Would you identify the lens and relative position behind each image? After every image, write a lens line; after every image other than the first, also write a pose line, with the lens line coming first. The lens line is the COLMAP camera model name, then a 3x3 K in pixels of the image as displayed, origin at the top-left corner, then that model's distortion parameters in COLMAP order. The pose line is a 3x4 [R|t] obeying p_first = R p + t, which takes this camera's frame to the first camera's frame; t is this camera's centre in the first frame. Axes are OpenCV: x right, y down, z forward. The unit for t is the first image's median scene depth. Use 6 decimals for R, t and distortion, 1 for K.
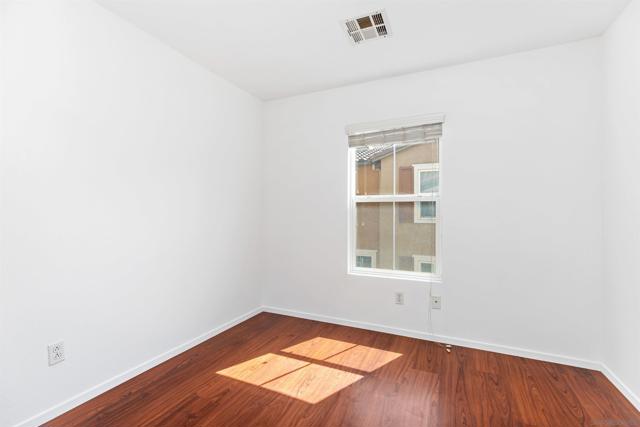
lens RADIAL K [[293.7, 0, 320.2], [0, 293.7, 213.5], [0, 0, 1]] dist [0.004669, -0.000533]
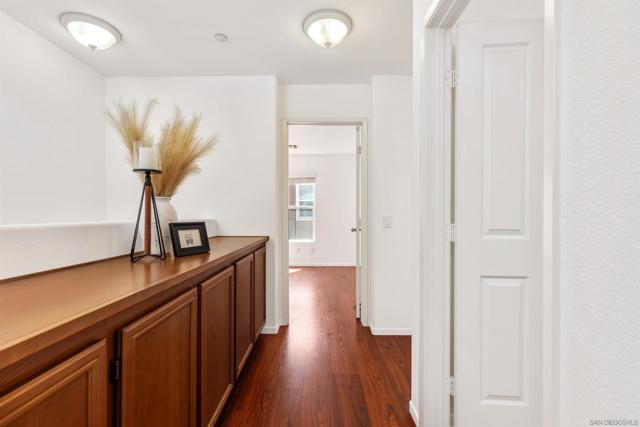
lens RADIAL K [[293.7, 0, 319.4], [0, 293.7, 214.5], [0, 0, 1]] dist [0.004669, -0.000533]
pose [[0.897104, 0.006737, 0.441768, -0.325780], [-0.002762, 0.999950, -0.009641, 0.012597], [-0.441811, 0.007429, 0.897077, -0.620359]]
